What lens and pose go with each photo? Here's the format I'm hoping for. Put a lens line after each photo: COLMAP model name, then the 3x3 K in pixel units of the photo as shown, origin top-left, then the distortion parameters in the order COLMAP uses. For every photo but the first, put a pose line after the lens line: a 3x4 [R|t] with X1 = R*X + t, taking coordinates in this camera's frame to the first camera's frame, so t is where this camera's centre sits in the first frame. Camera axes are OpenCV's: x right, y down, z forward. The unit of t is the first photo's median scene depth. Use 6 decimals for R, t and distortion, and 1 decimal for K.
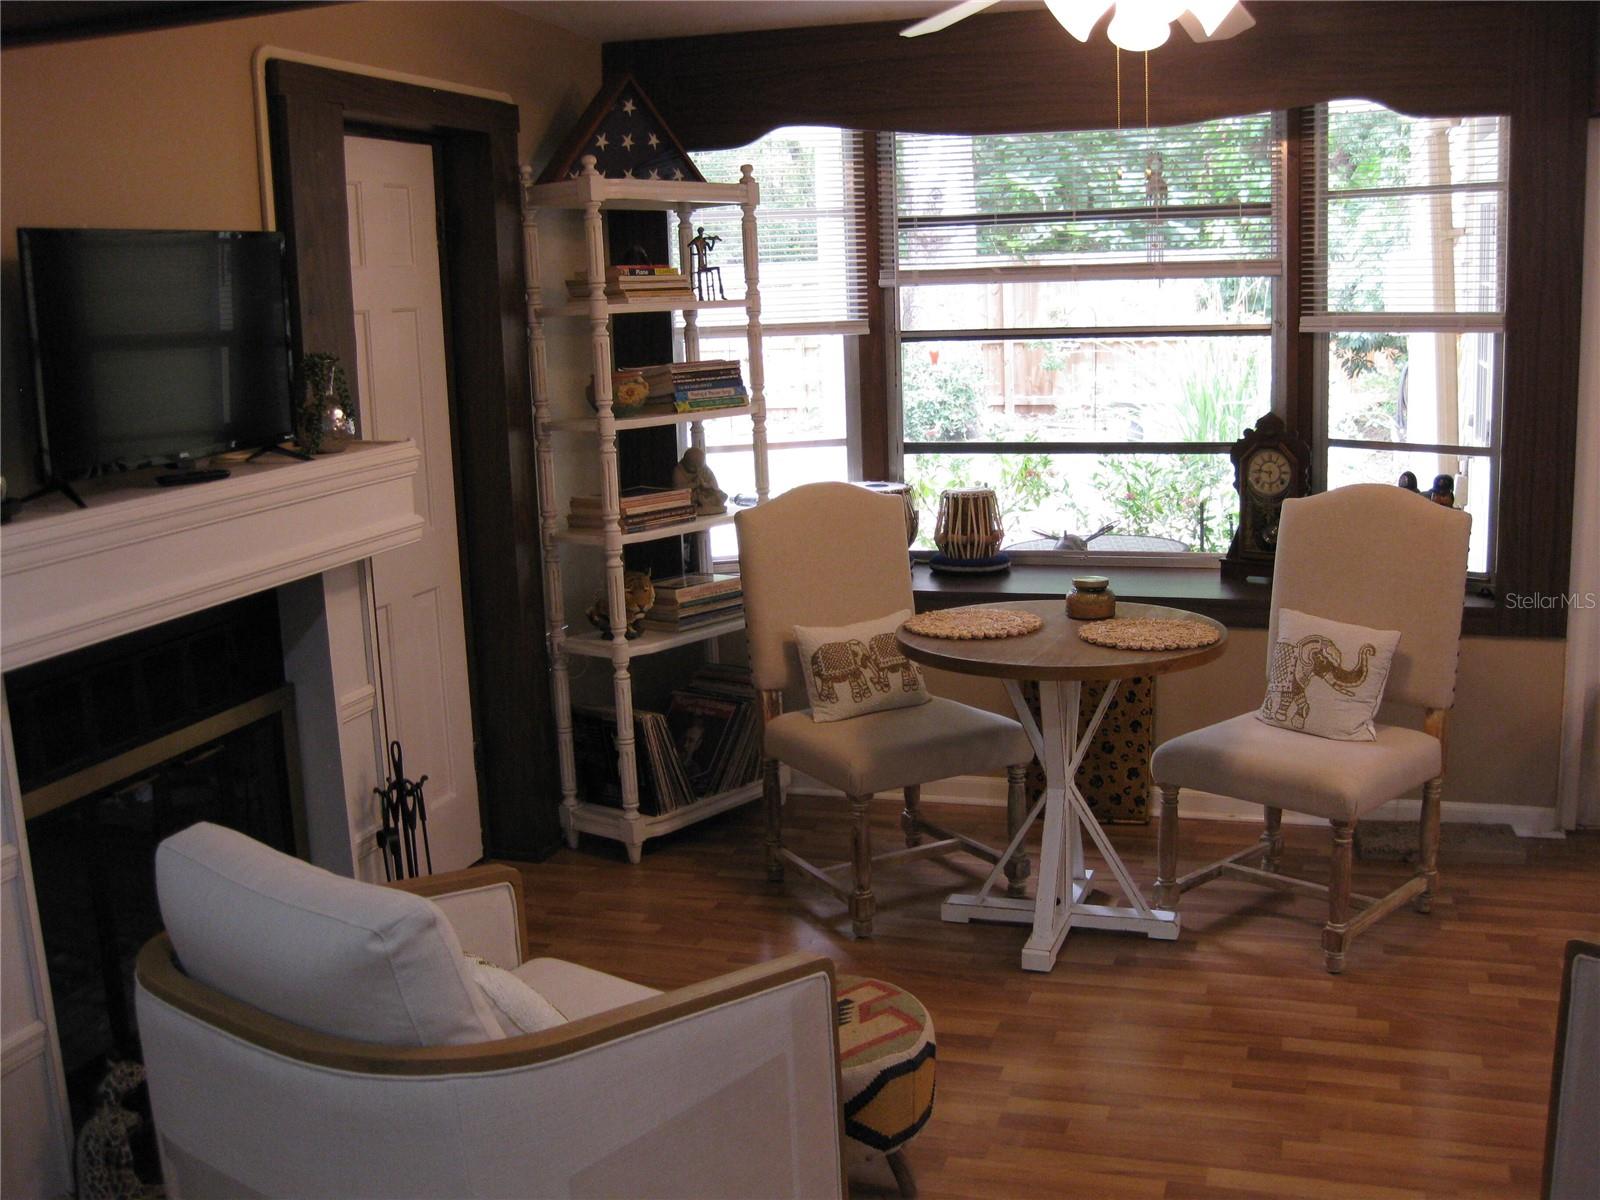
lens RADIAL K [[1649.7, 0, 800.0], [0, 1649.7, 600.0], [0, 0, 1]] dist [-0.216786, 0.268121]
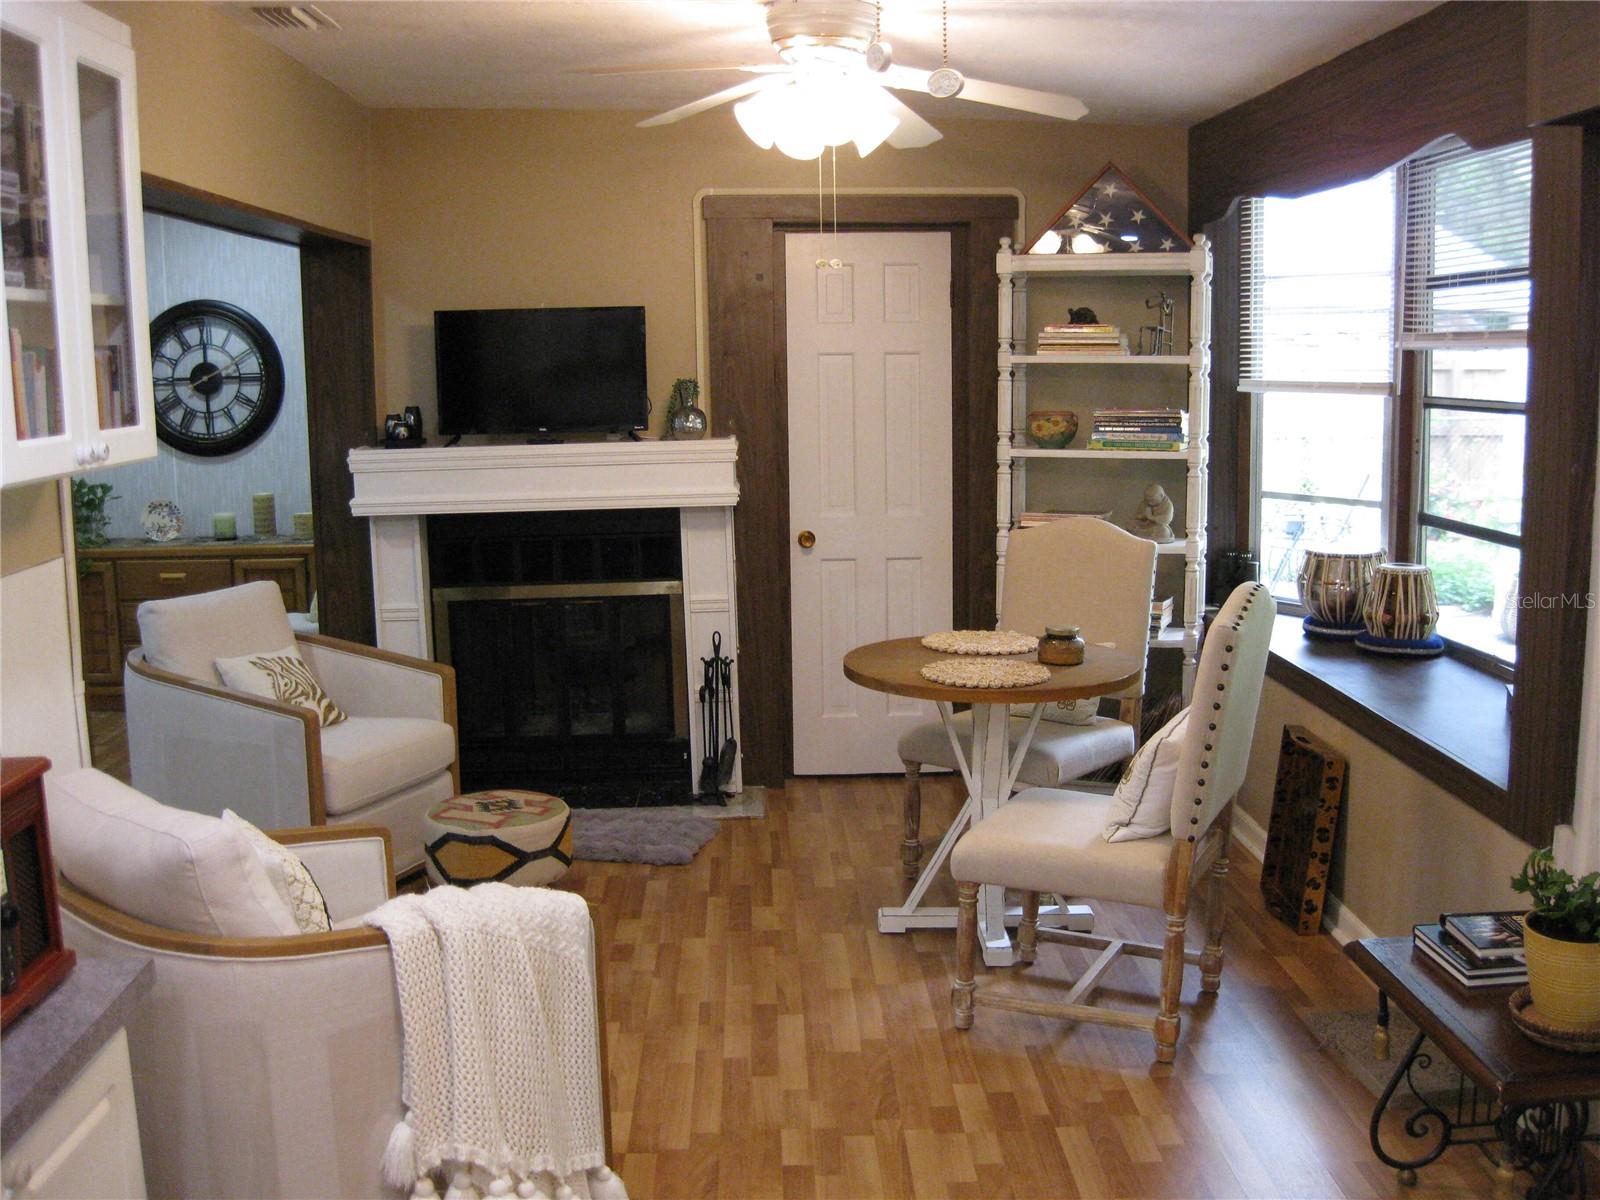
lens RADIAL K [[1649.7, 0, 800.0], [0, 1649.7, 600.0], [0, 0, 1]] dist [-0.216786, 0.268121]
pose [[0.322407, 0.169638, -0.931277, 1.054055], [-0.170997, 0.978064, 0.118961, -0.121792], [0.931028, 0.120892, 0.344342, 0.445531]]
